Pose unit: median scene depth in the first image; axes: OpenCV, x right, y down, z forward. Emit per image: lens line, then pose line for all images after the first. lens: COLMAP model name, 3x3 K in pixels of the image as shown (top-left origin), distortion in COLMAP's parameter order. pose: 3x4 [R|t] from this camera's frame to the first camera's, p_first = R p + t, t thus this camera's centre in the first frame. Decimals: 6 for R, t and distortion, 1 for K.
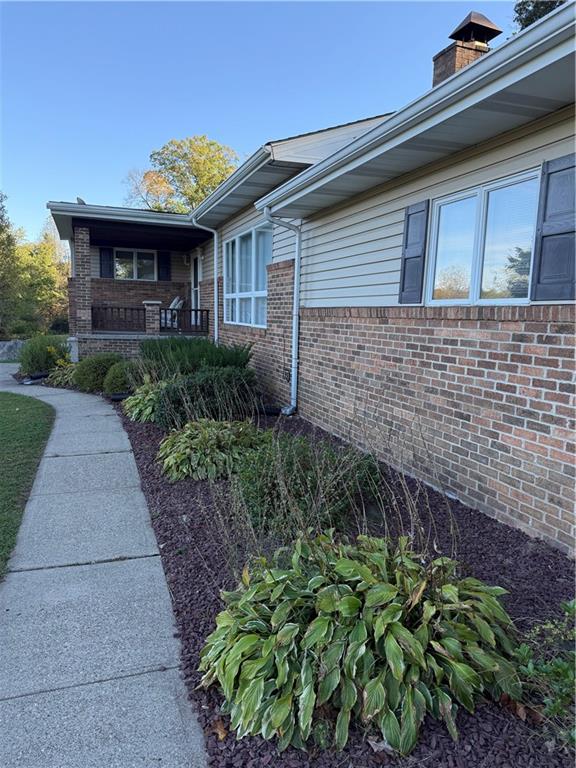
lens RADIAL K [[543.2, 0, 287.9], [0, 543.2, 384.6], [0, 0, 1]] dist [0.003679, 0.000243]
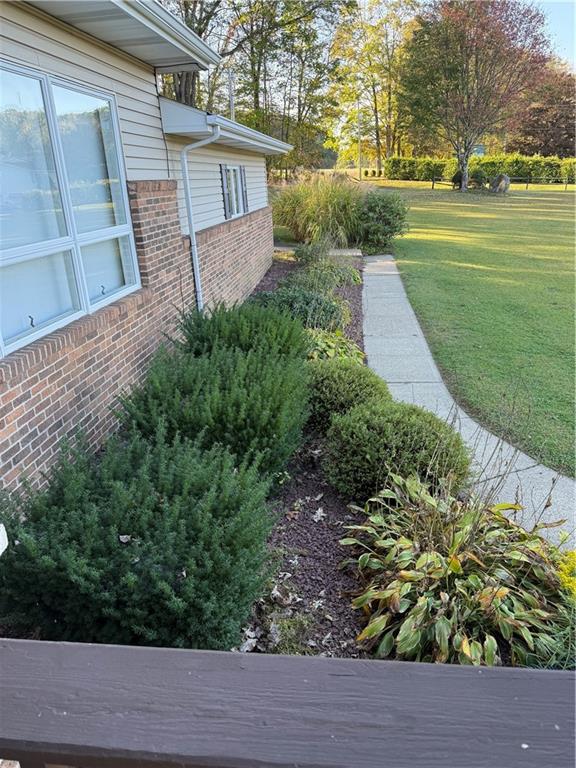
lens RADIAL K [[543.2, 0, 289.9], [0, 543.2, 385.1], [0, 0, 1]] dist [0.003679, 0.000243]
pose [[-0.898679, -0.143413, 0.414497, -0.508593], [0.076248, 0.879561, 0.469637, -0.312306], [-0.431928, 0.453658, -0.779508, 1.608794]]
